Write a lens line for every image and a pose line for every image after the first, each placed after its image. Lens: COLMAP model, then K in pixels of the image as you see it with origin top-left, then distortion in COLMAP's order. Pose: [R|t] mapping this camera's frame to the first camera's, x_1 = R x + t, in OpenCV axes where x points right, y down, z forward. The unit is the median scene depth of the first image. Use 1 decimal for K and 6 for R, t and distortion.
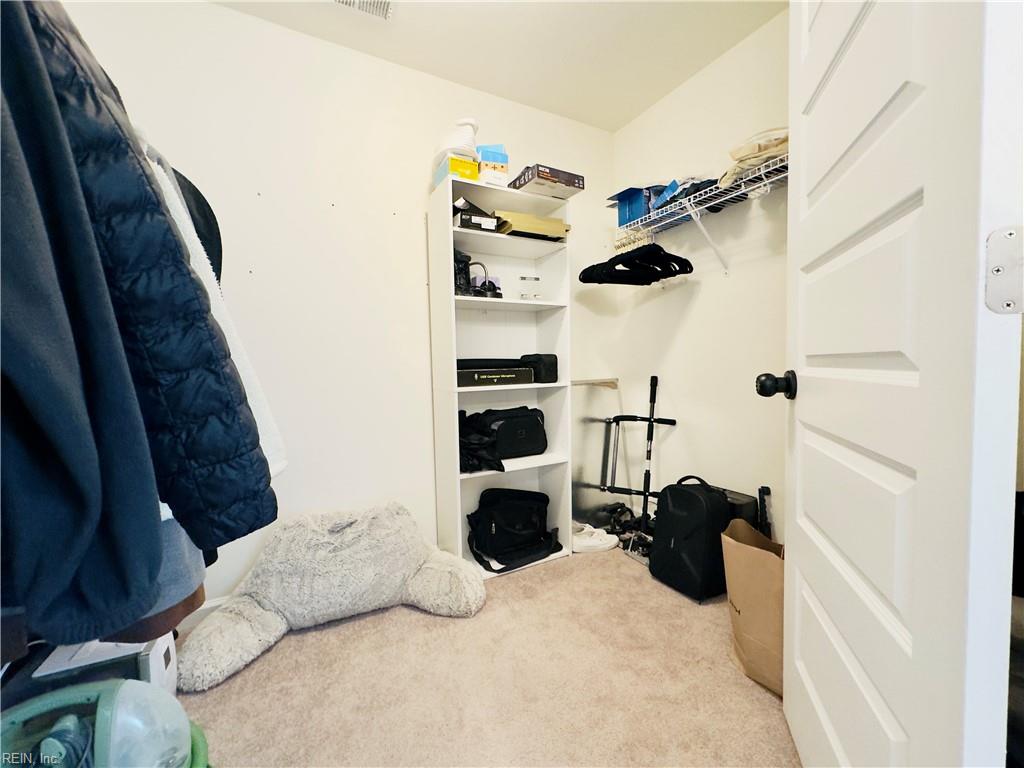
lens RADIAL K [[409.7, 0, 512.0], [0, 409.7, 384.0], [0, 0, 1]] dist [0.005709, 0.000062]
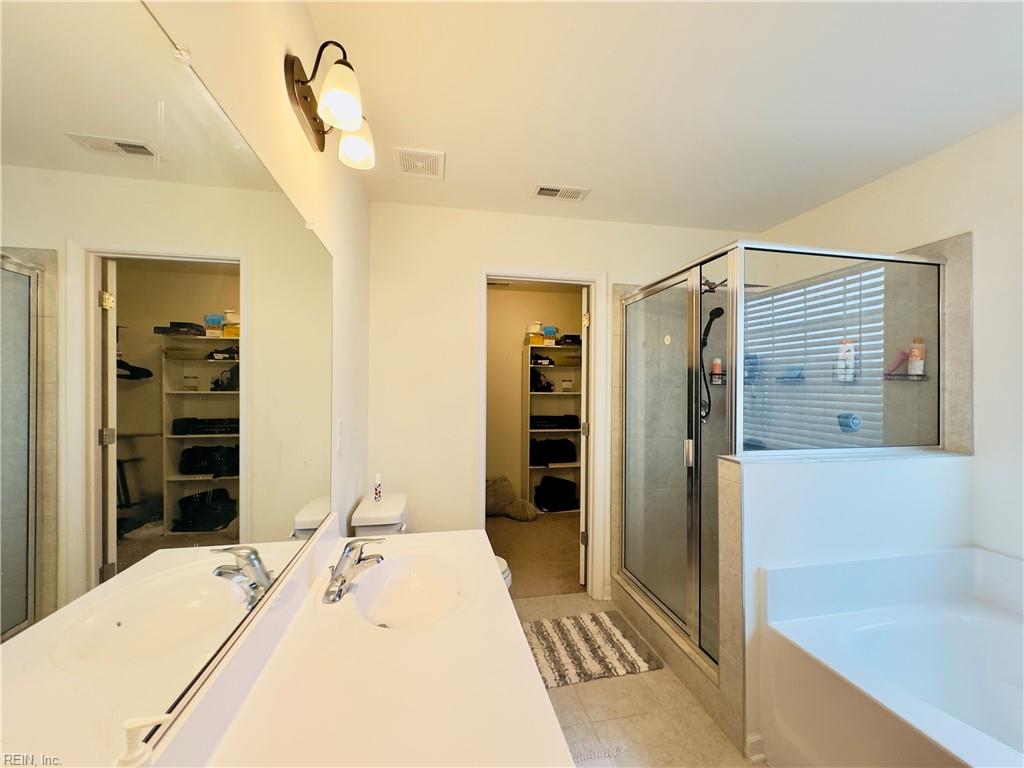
lens RADIAL K [[409.7, 0, 512.0], [0, 409.7, 384.0], [0, 0, 1]] dist [0.005709, 0.000062]
pose [[0.949292, 0.030550, -0.312908, 0.493567], [-0.045166, 0.998196, -0.039567, -0.153058], [0.311135, 0.051694, 0.948959, -1.280707]]
